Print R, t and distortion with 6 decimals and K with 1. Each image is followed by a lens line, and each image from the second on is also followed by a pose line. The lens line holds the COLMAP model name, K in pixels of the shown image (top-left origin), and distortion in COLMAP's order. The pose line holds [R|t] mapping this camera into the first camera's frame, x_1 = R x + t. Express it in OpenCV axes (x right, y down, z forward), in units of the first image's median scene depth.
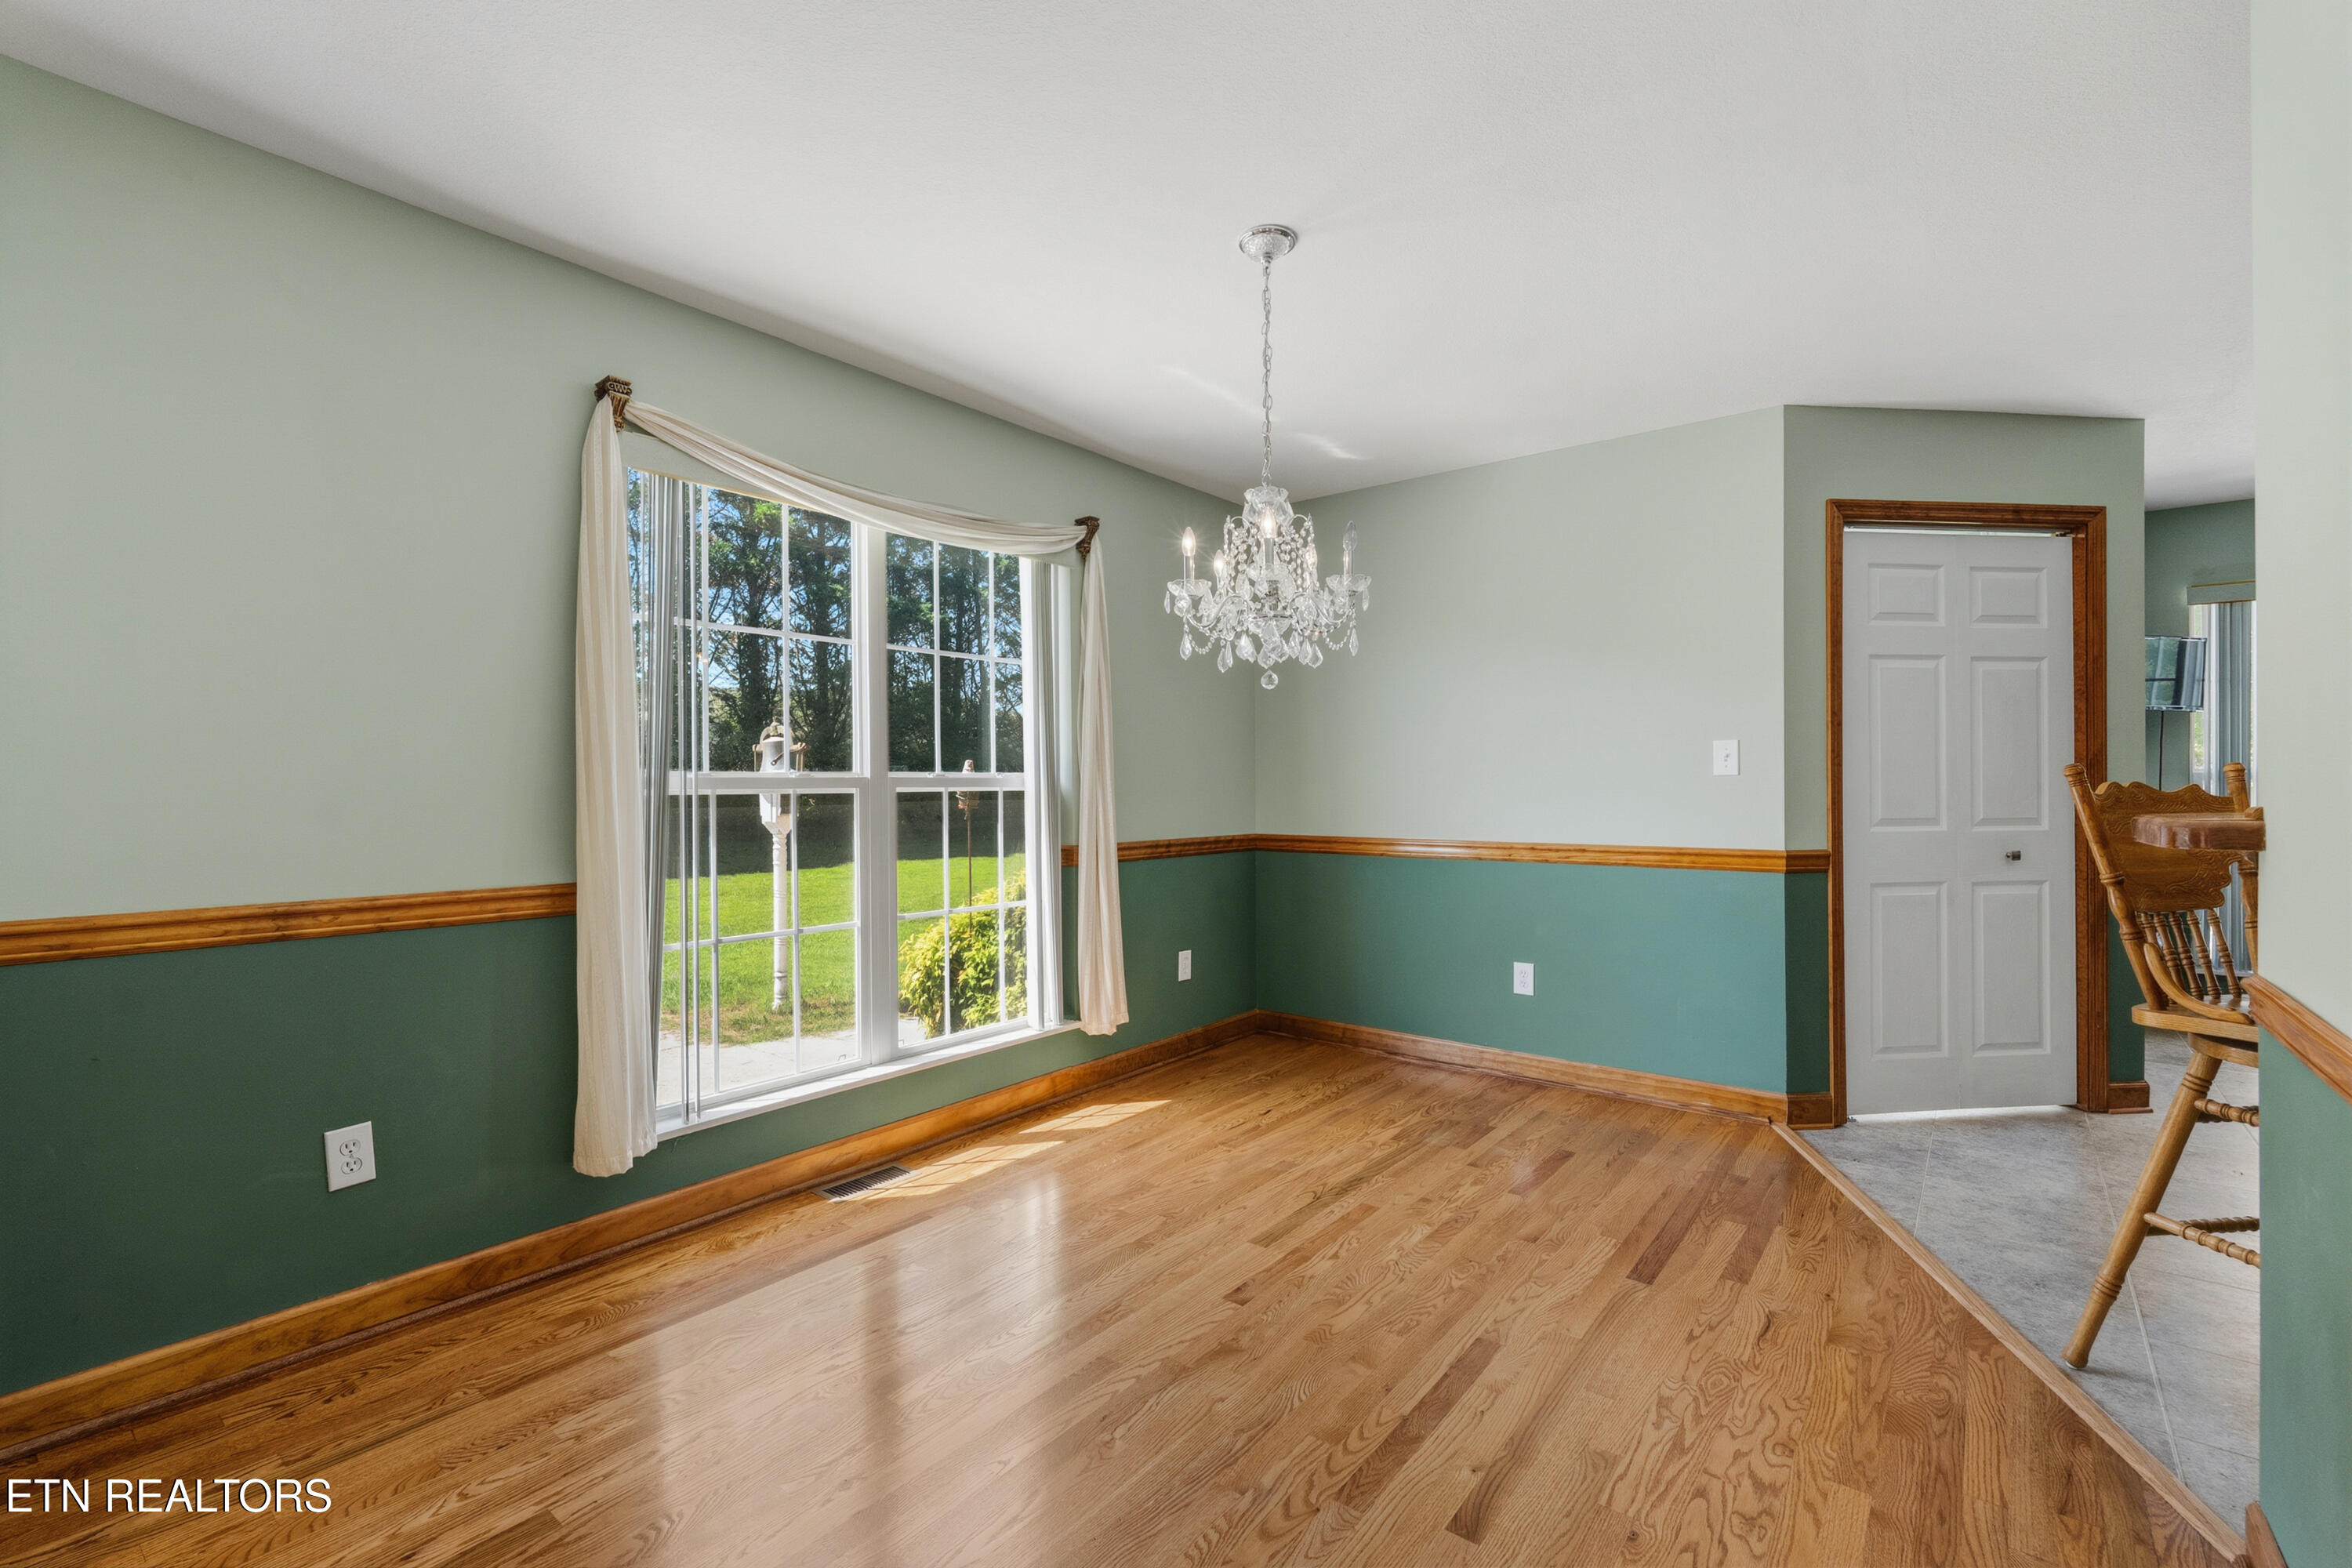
lens RADIAL K [[1034.4, 0, 1168.7], [0, 1034.4, 789.8], [0, 0, 1]] dist [-0.006291, -0.000784]
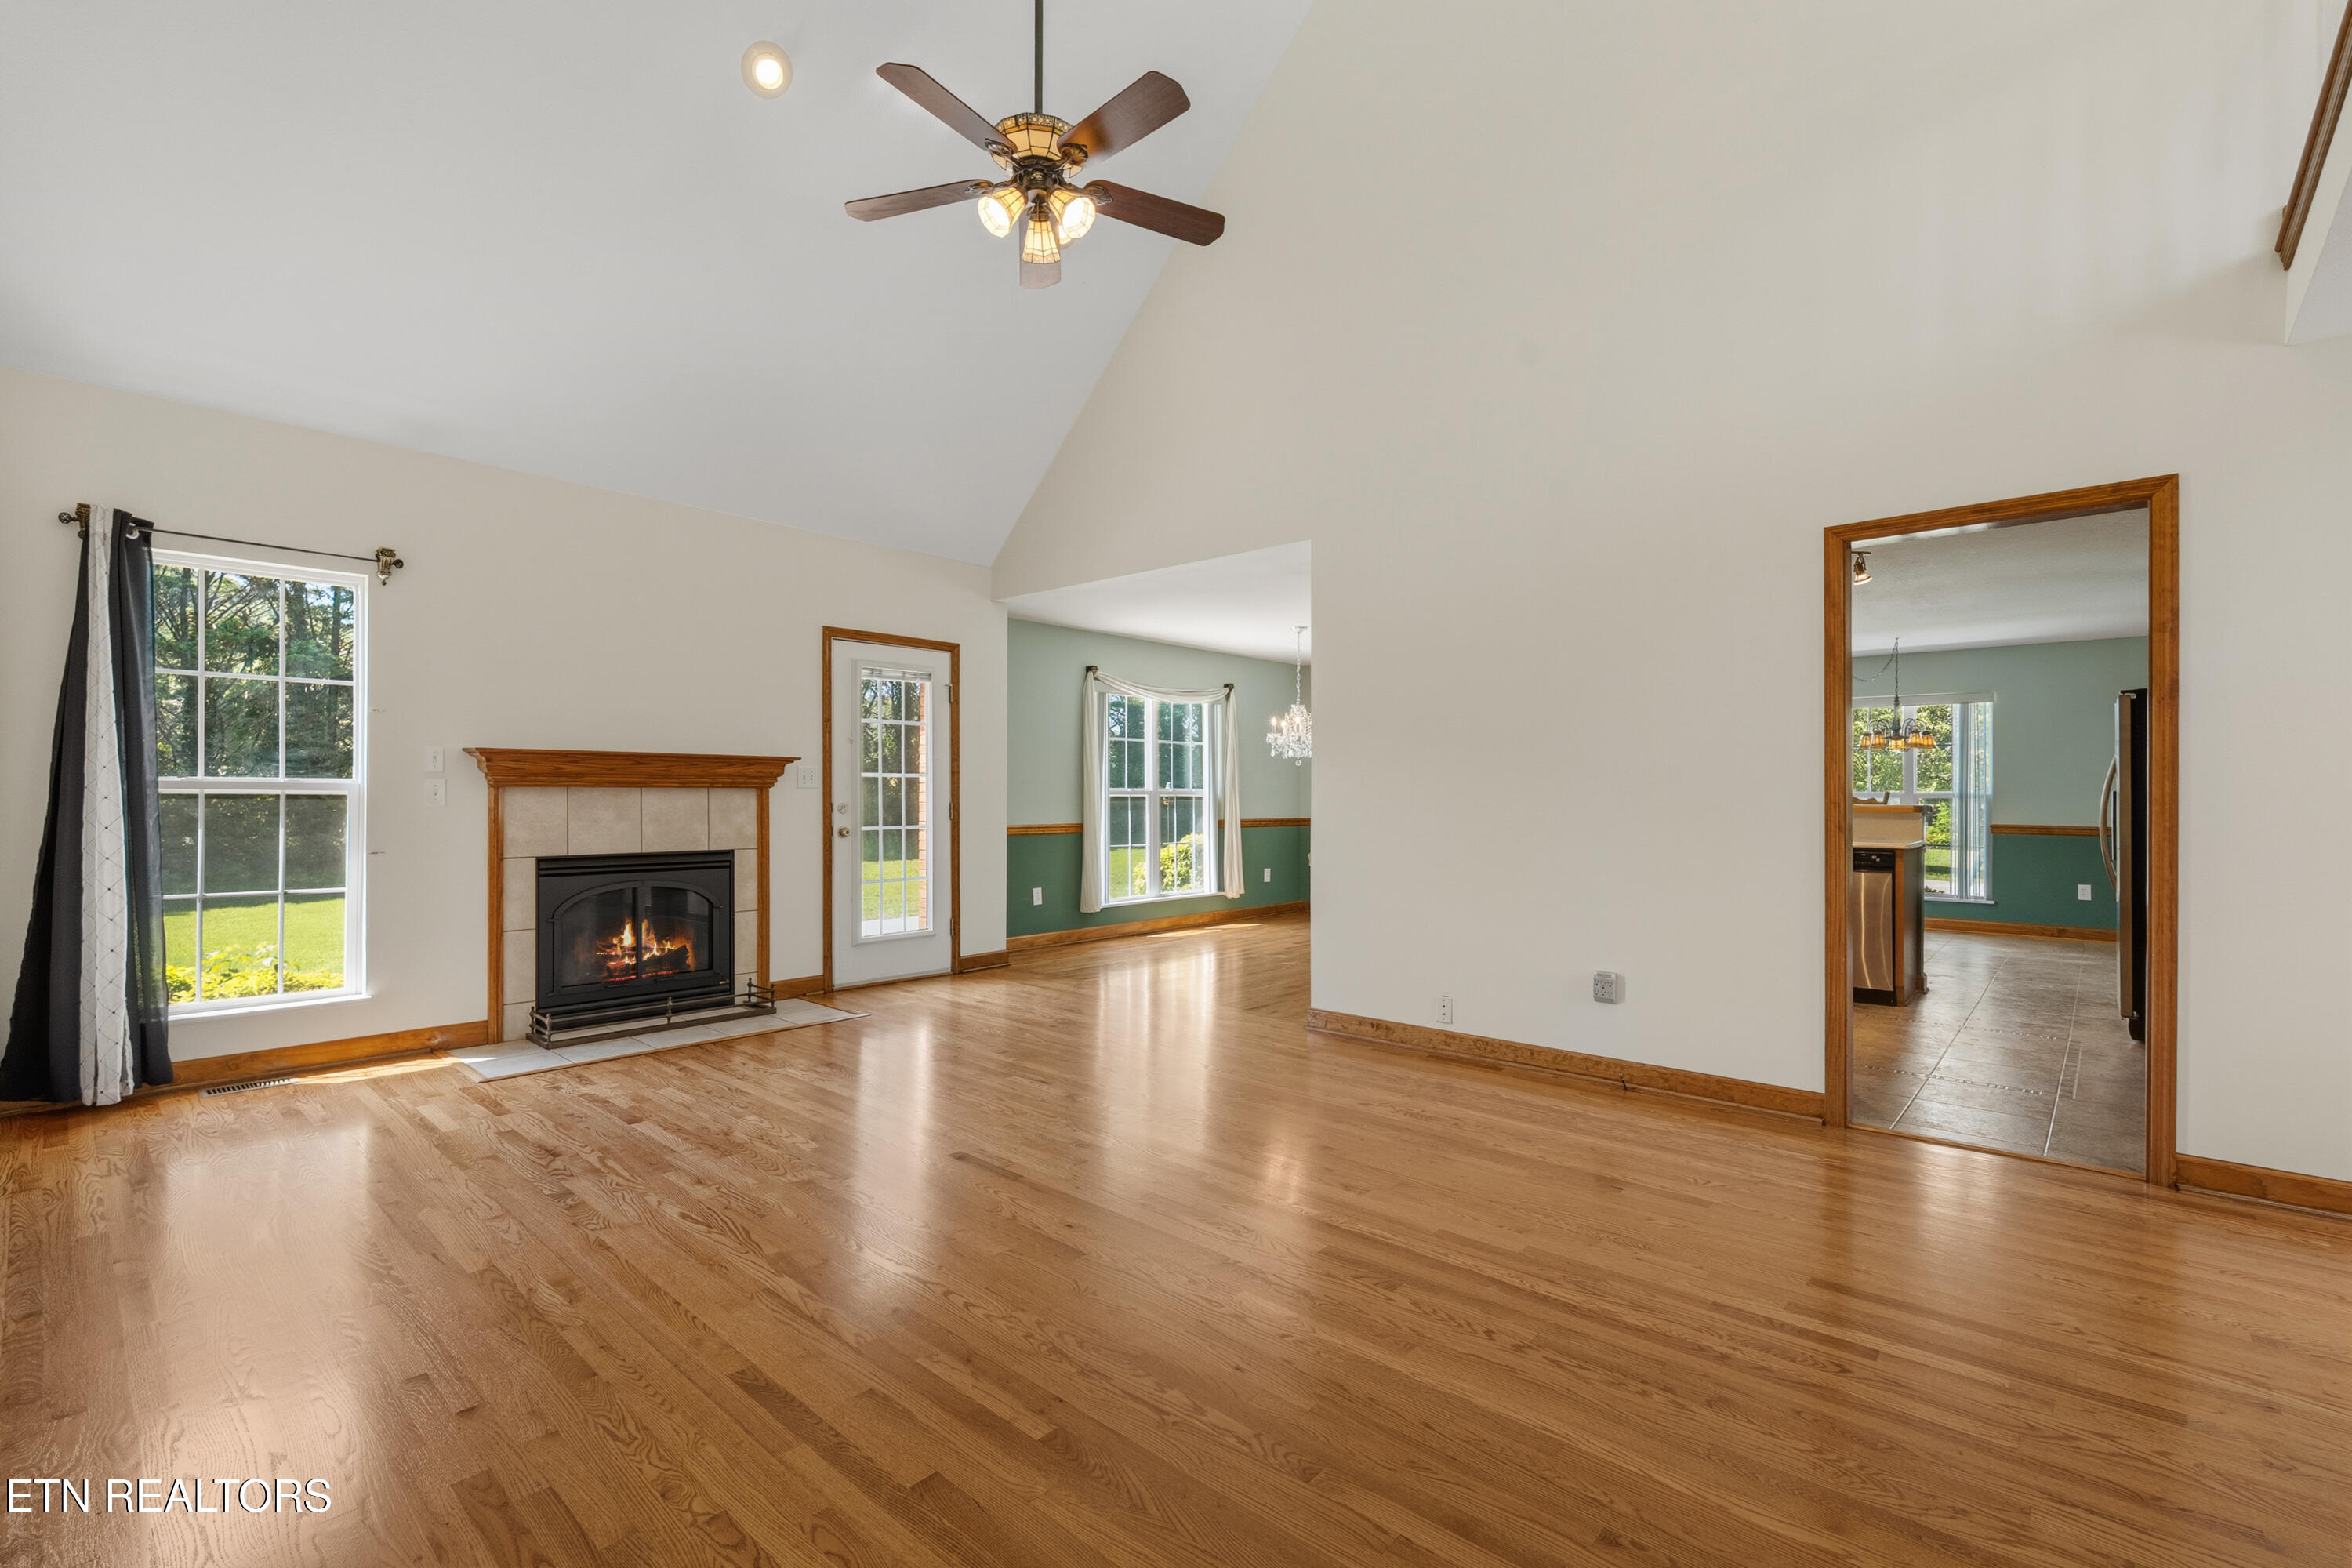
lens RADIAL K [[1034.4, 0, 1168.7], [0, 1034.4, 789.8], [0, 0, 1]] dist [-0.006291, -0.000784]
pose [[0.997839, 0.009493, -0.065014, -0.063664], [-0.009986, 0.999924, -0.007277, 0.003828], [0.064940, 0.007910, 0.997858, -1.495766]]
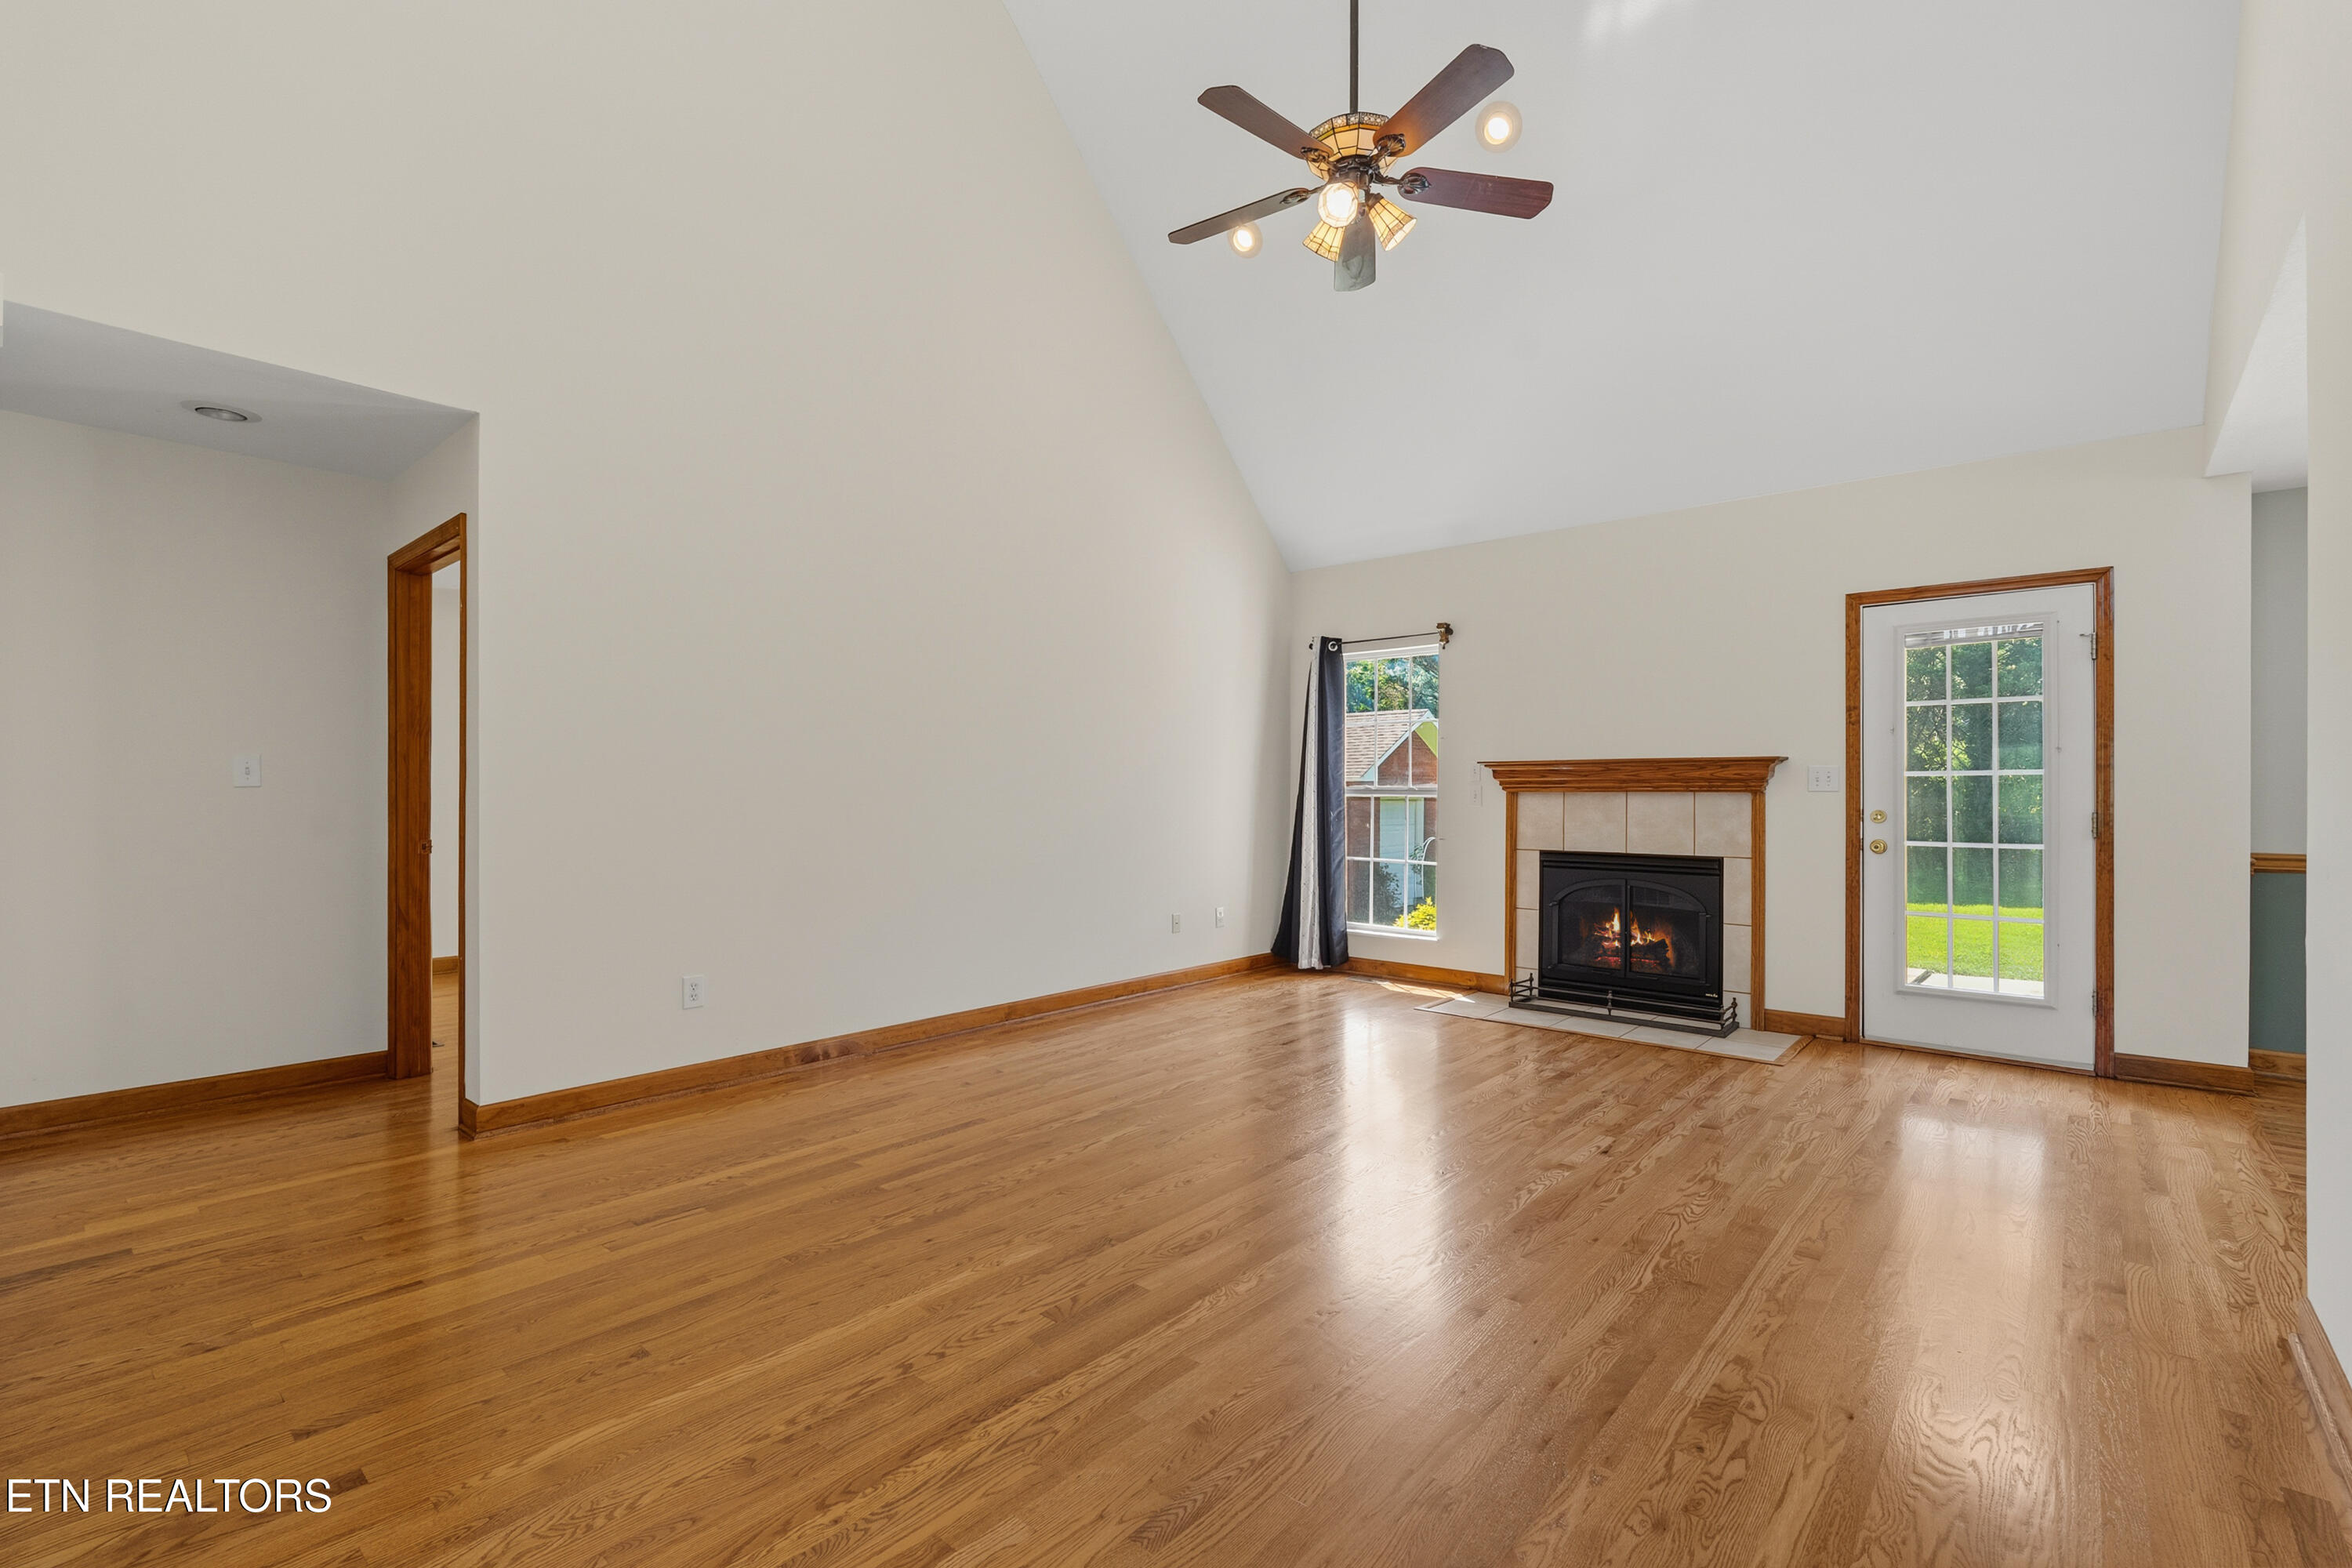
lens RADIAL K [[1034.4, 0, 1168.7], [0, 1034.4, 789.8], [0, 0, 1]] dist [-0.006291, -0.000784]
pose [[-0.048658, 0.002078, -0.998813, 0.655123], [-0.006789, 0.999974, 0.002411, -0.004249], [0.998792, 0.006899, -0.048643, -0.729030]]
